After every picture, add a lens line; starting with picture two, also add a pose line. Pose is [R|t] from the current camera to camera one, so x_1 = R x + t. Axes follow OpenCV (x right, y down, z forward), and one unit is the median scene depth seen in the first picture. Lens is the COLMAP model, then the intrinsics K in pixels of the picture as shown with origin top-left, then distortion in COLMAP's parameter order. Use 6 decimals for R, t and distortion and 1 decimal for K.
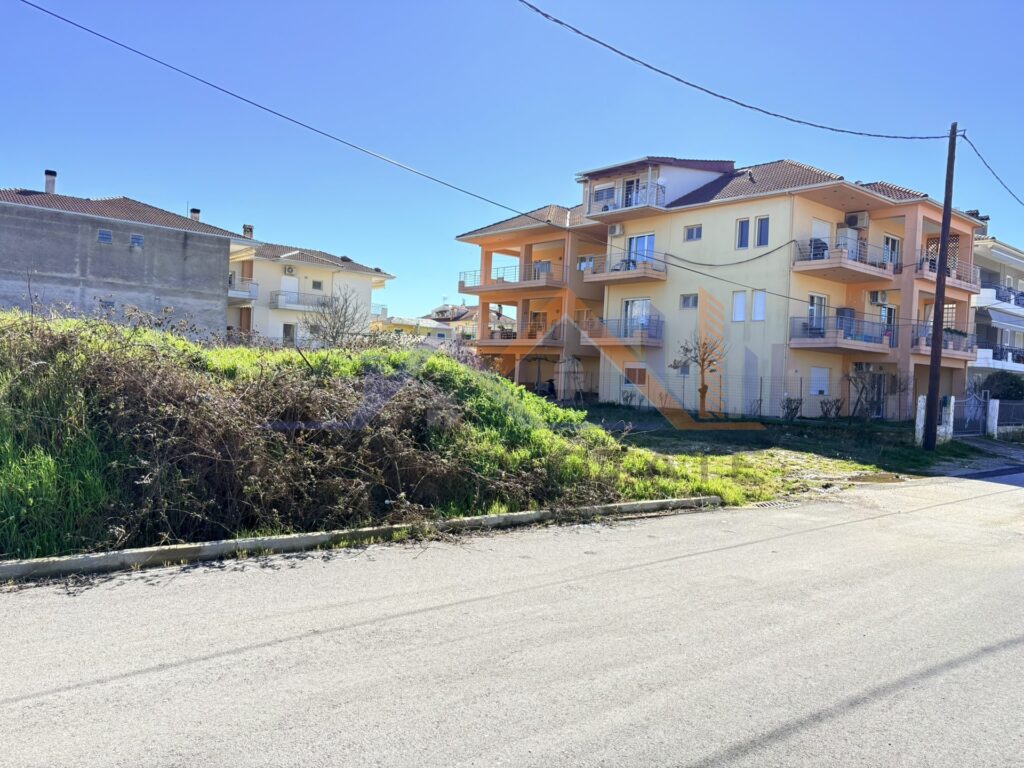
lens RADIAL K [[773.8, 0, 512.0], [0, 773.8, 384.0], [0, 0, 1]] dist [0.044627, -0.061767]
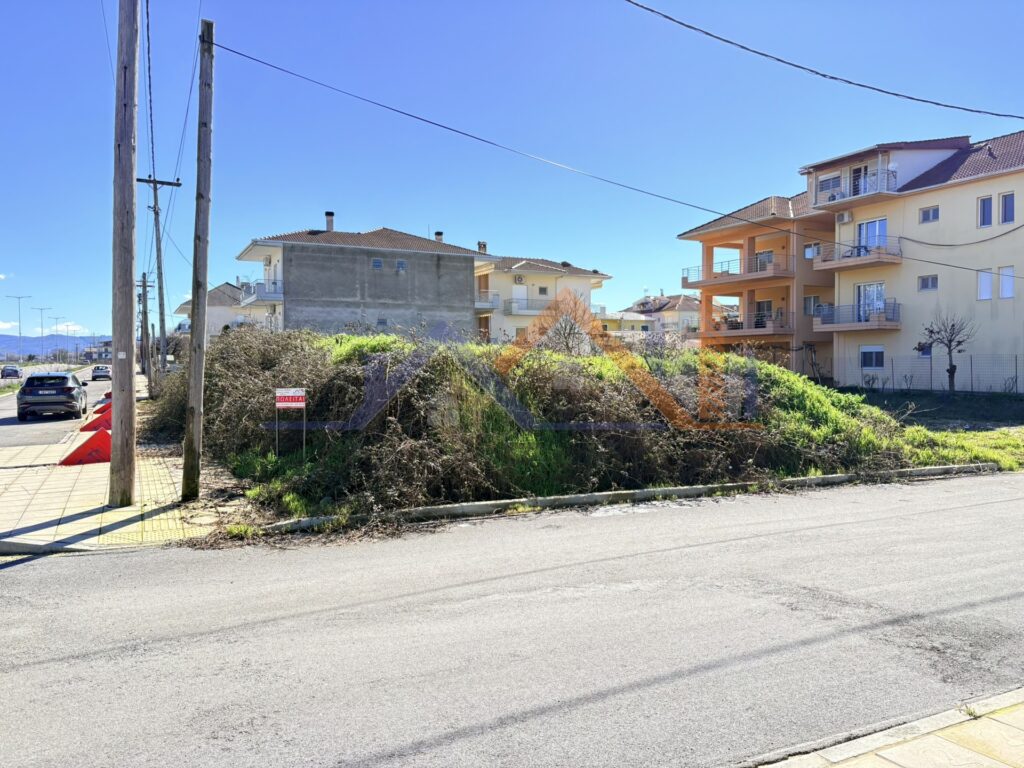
lens RADIAL K [[775.4, 0, 517.3], [0, 775.4, 382.2], [0, 0, 1]] dist [0.060354, -0.070492]
pose [[0.970804, -0.044183, -0.235772, -0.047305], [0.046181, 0.998929, 0.002958, -0.004382], [0.235389, -0.013760, 0.971804, -0.100766]]
